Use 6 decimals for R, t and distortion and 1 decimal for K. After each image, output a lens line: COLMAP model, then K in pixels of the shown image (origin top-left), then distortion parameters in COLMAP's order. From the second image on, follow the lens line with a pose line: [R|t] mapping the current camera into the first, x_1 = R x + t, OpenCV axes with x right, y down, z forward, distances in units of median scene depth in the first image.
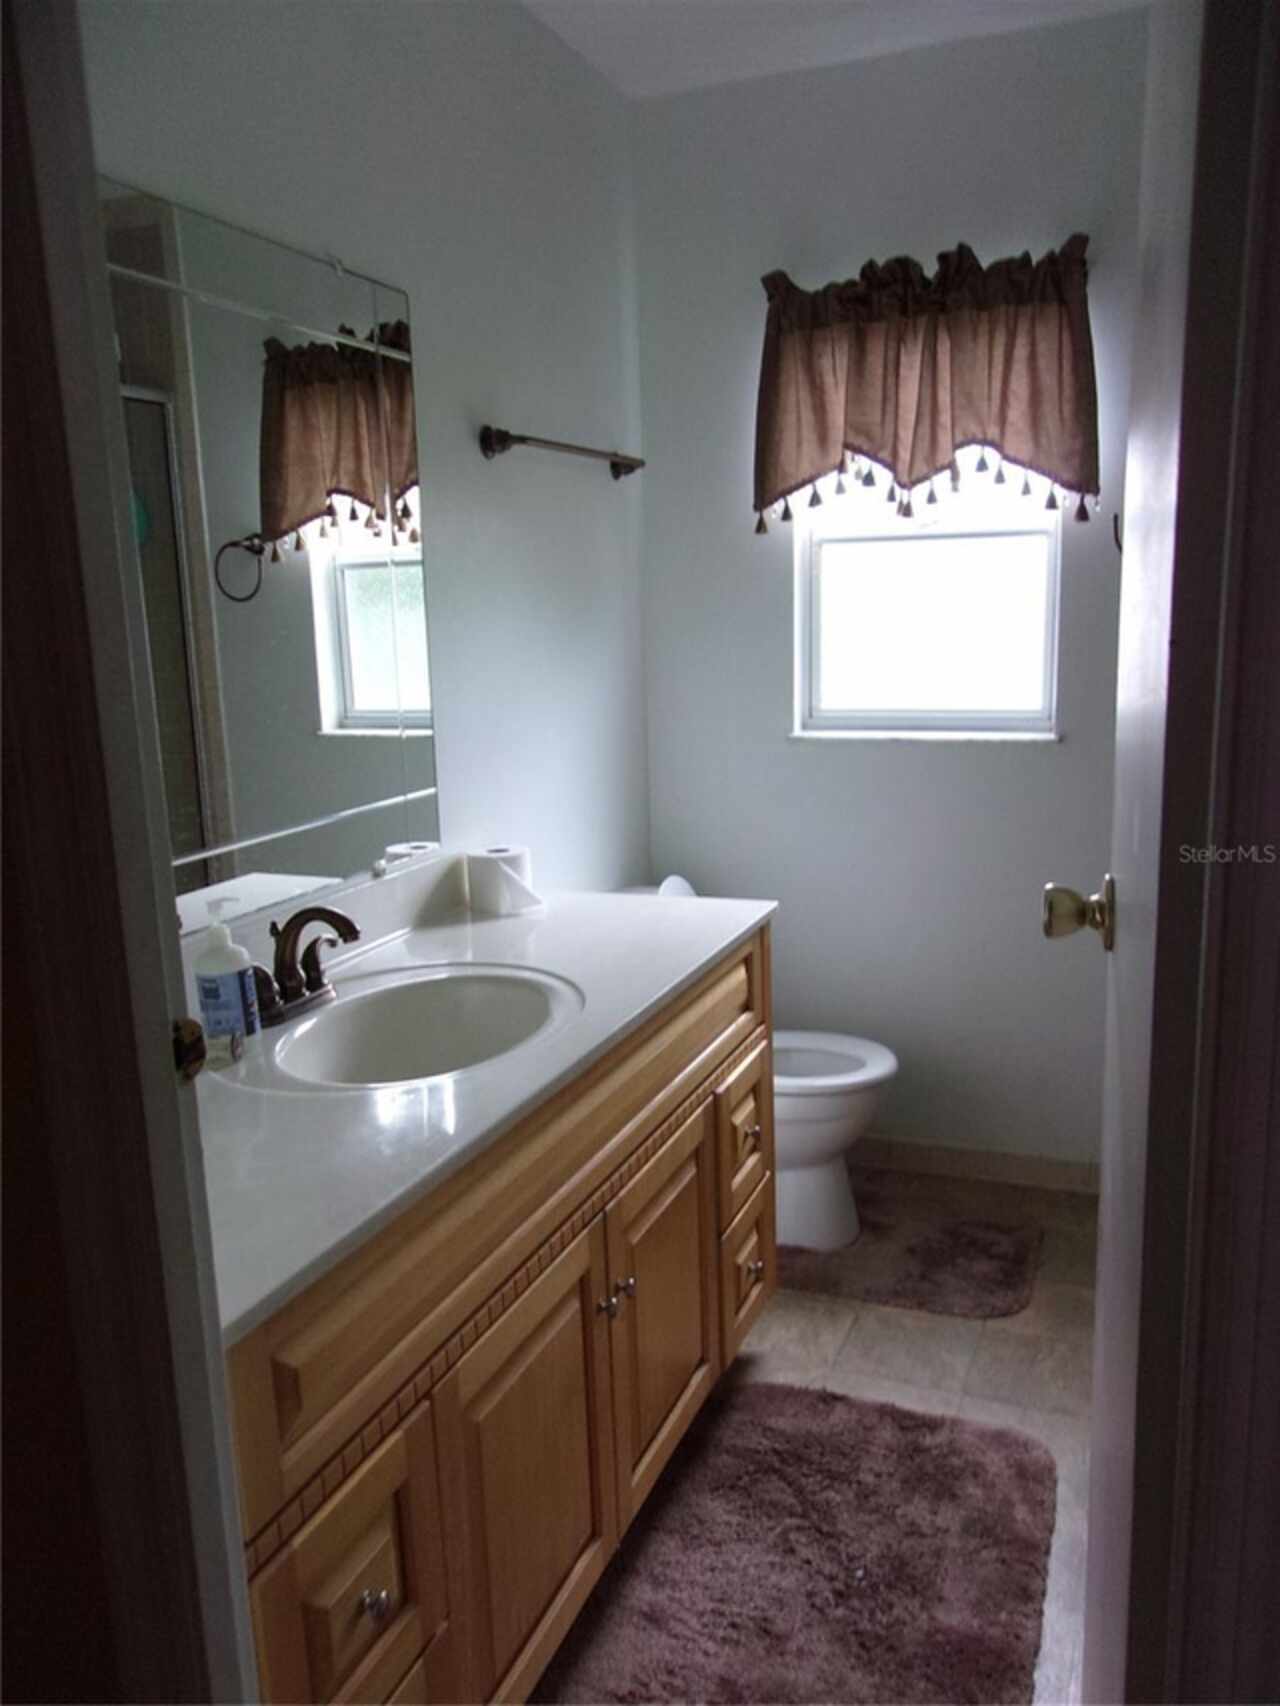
lens RADIAL K [[1349.9, 0, 638.9], [0, 1349.9, 854.5], [0, 0, 1]] dist [0.008702, 0.038489]
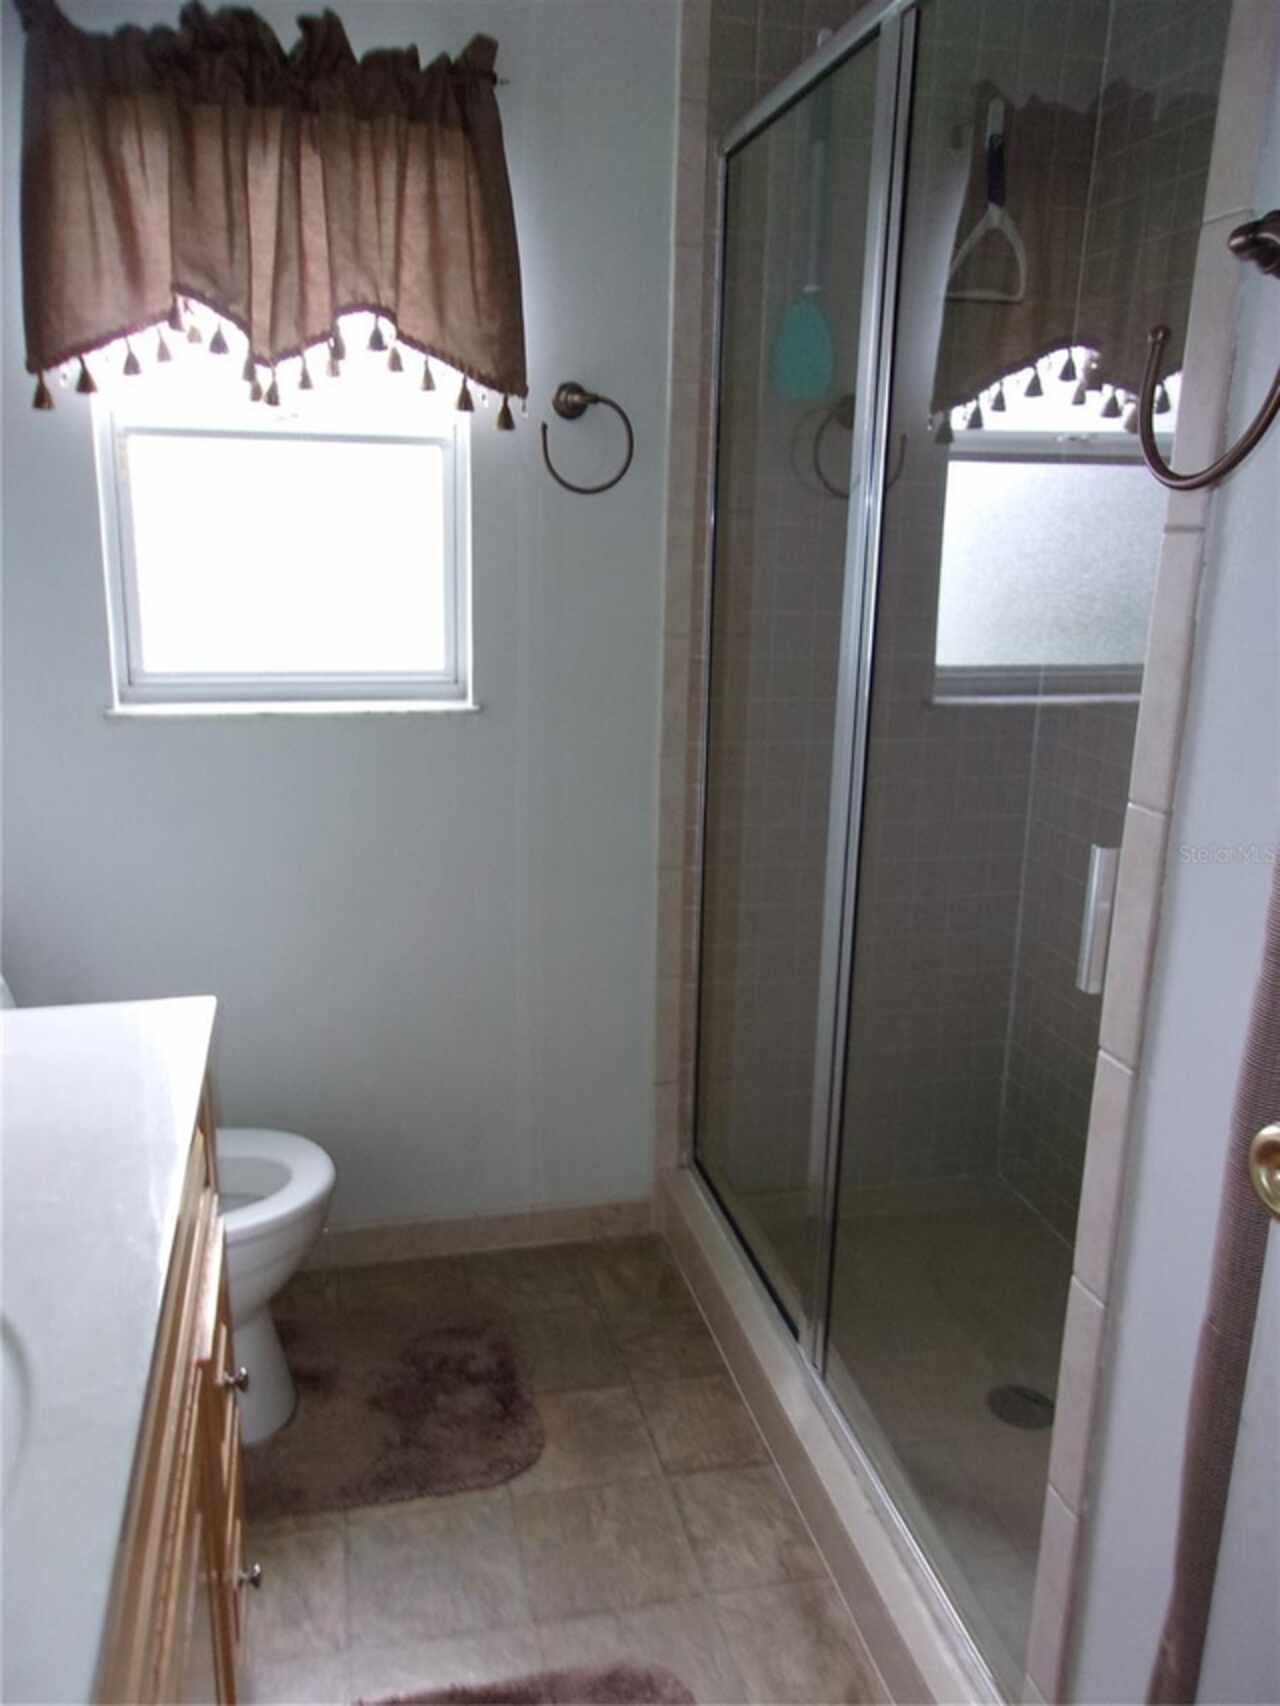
lens RADIAL K [[1349.9, 0, 640.5], [0, 1349.9, 861.3], [0, 0, 1]] dist [0.008702, 0.038489]
pose [[0.818900, -0.102089, 0.564783, -0.071244], [0.065940, 0.994272, 0.084113, -0.059082], [-0.570135, -0.031639, 0.820941, 0.303354]]
